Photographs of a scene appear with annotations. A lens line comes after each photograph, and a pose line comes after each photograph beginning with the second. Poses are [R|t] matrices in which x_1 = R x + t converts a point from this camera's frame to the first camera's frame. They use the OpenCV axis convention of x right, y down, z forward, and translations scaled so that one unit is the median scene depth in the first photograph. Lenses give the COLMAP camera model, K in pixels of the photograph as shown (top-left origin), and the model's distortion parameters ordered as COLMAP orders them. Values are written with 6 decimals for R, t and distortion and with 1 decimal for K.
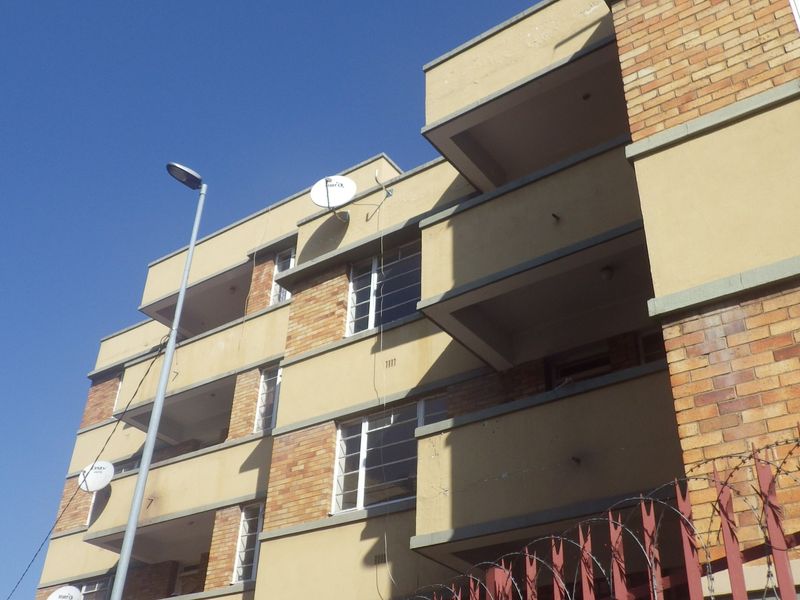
lens RADIAL K [[884.1, 0, 400.0], [0, 884.1, 300.0], [0, 0, 1]] dist [0.000825, -0.022927]
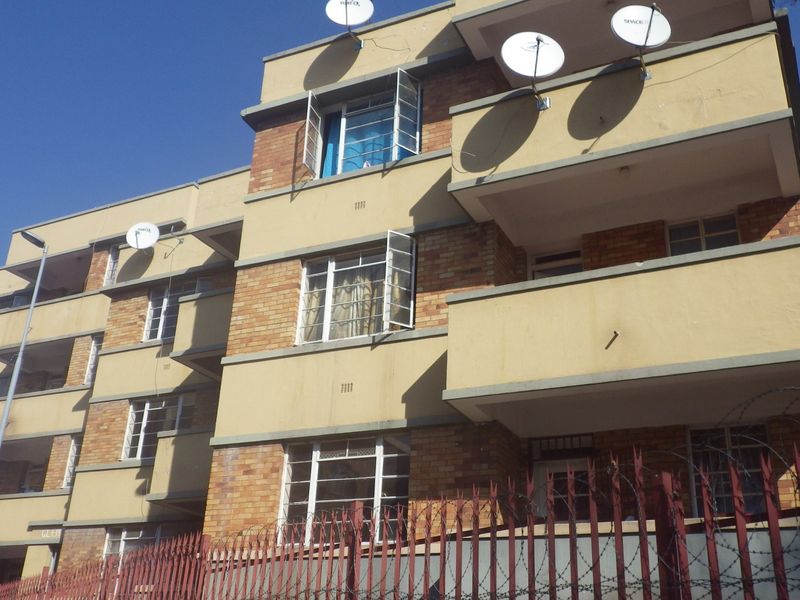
lens RADIAL K [[884.1, 0, 400.0], [0, 884.1, 300.0], [0, 0, 1]] dist [0.000825, -0.022927]
pose [[0.988467, 0.071815, 0.133322, 0.172357], [-0.092398, 0.983545, 0.155250, -0.311794], [-0.119979, -0.165778, 0.978837, -0.542102]]
